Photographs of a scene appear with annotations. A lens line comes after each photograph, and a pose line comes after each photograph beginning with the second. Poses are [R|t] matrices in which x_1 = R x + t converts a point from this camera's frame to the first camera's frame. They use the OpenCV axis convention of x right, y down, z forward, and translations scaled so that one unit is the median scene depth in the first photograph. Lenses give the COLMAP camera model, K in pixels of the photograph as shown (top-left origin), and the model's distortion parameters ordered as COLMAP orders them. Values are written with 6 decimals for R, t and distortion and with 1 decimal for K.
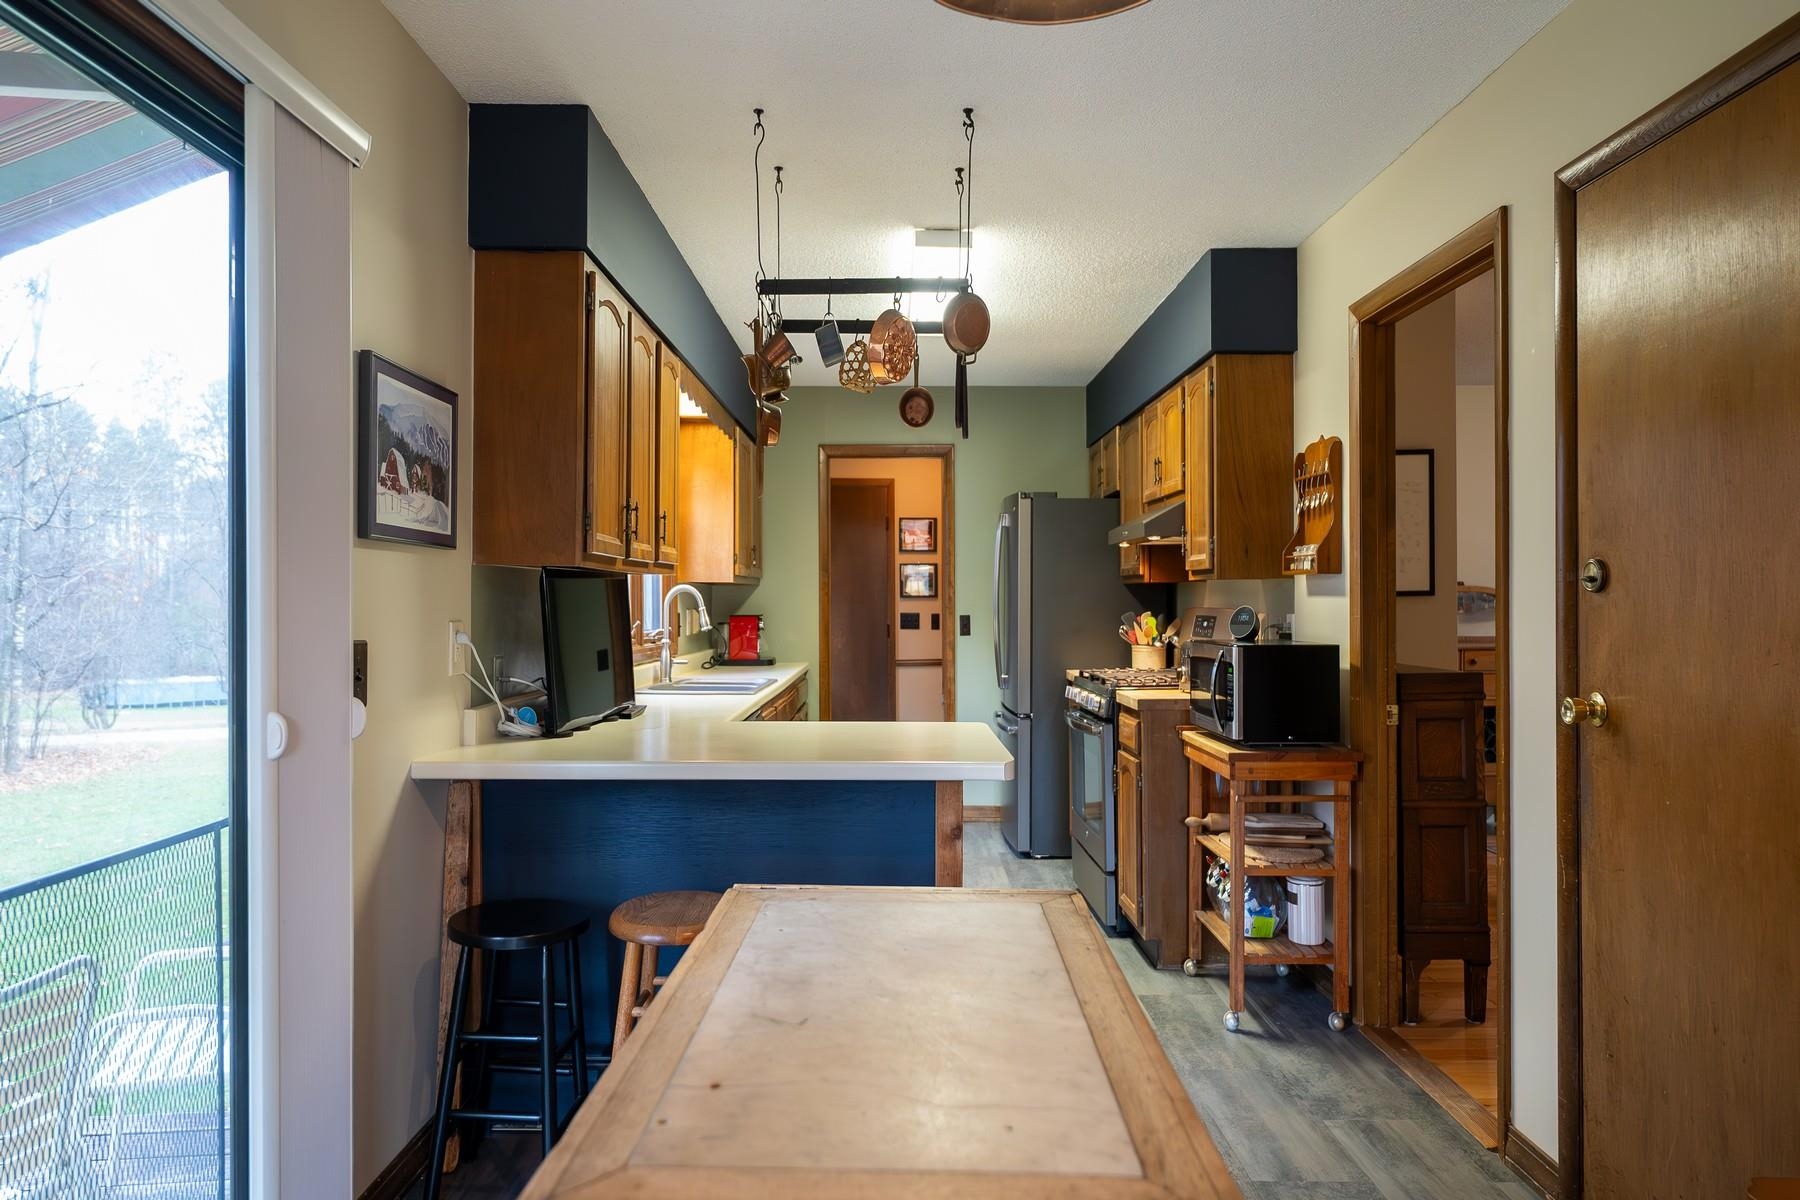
lens RADIAL K [[1003.0, 0, 900.0], [0, 1003.0, 600.0], [0, 0, 1]] dist [-0.000461, -0.000068]
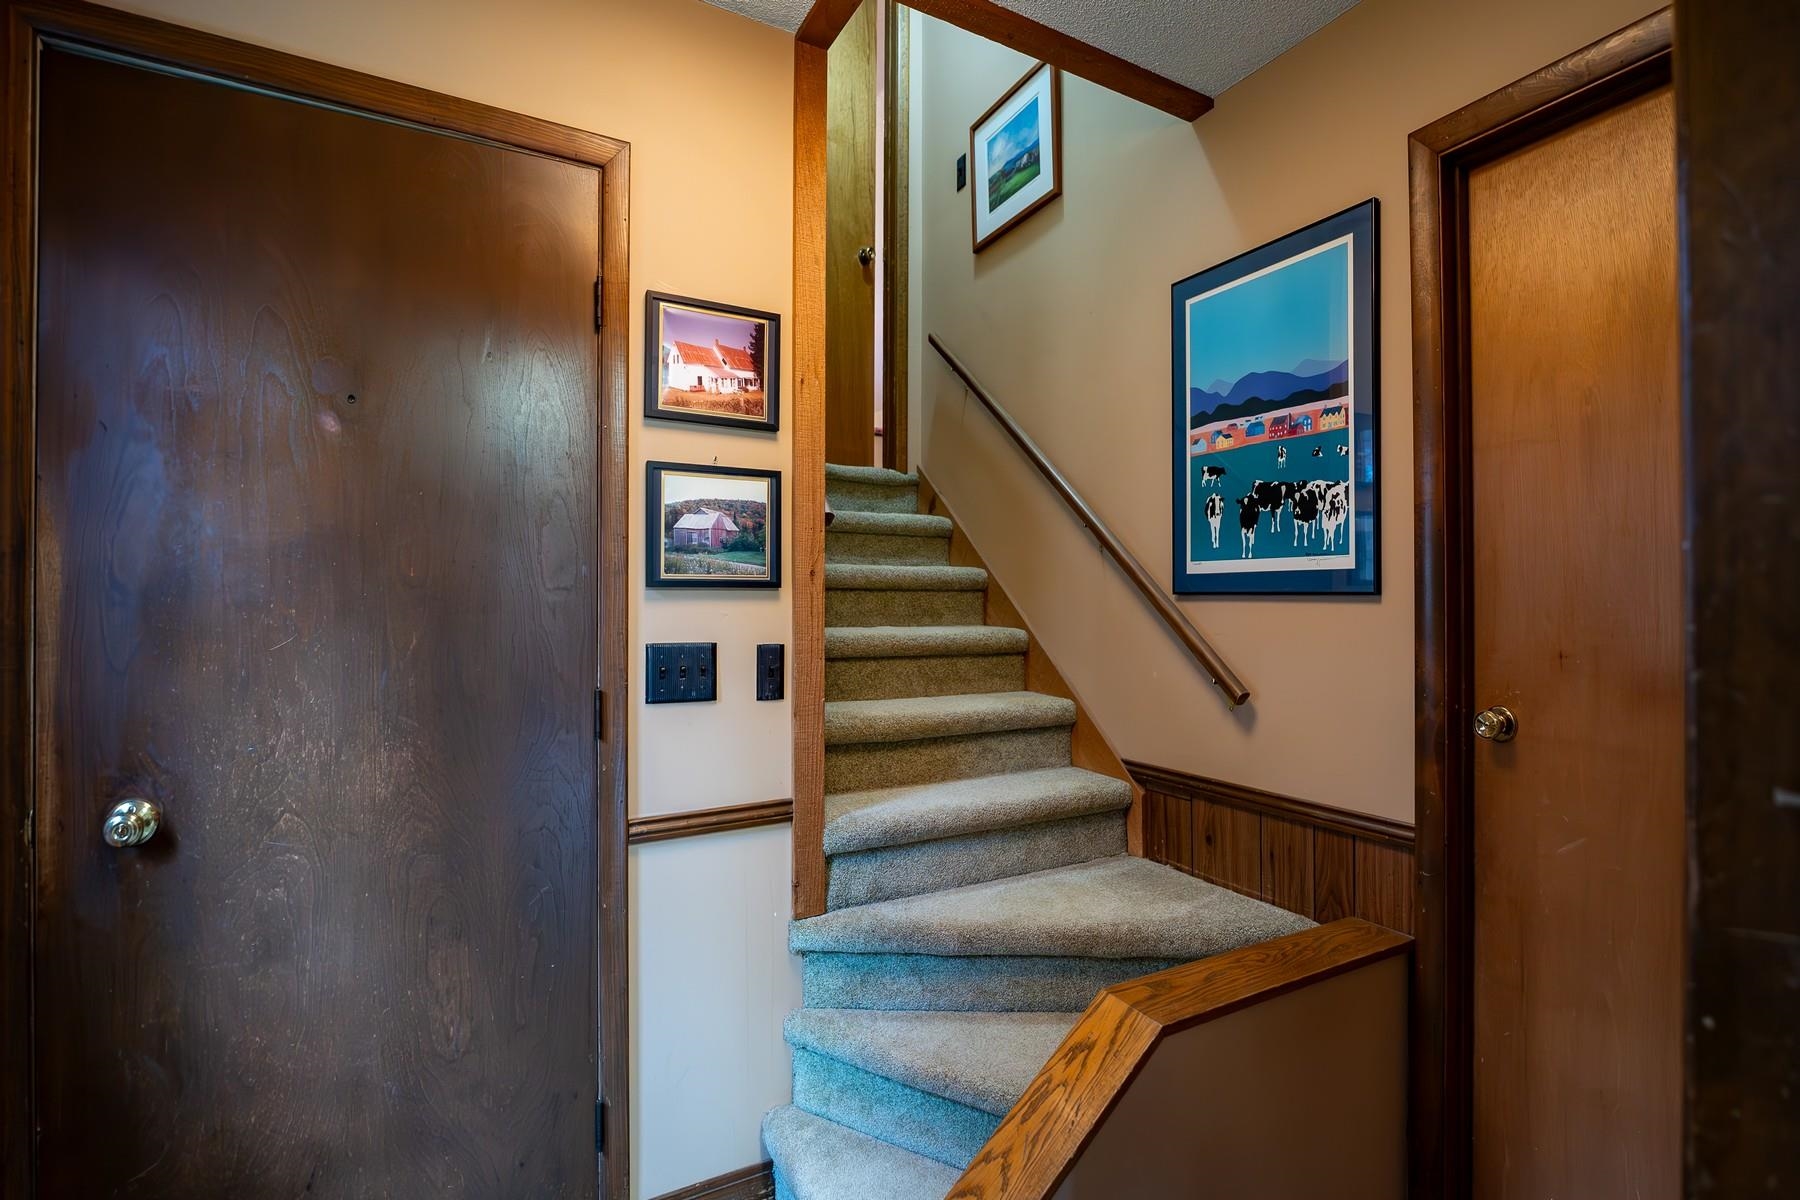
lens RADIAL K [[824.2, 0, 900.0], [0, 824.2, 600.0], [0, 0, 1]] dist [-0.001186, -0.000234]
pose [[0.876359, 0.004735, 0.481635, -0.046712], [-0.003762, 0.999988, -0.002987, 0.001302], [-0.481643, 0.000806, 0.876367, 0.773682]]
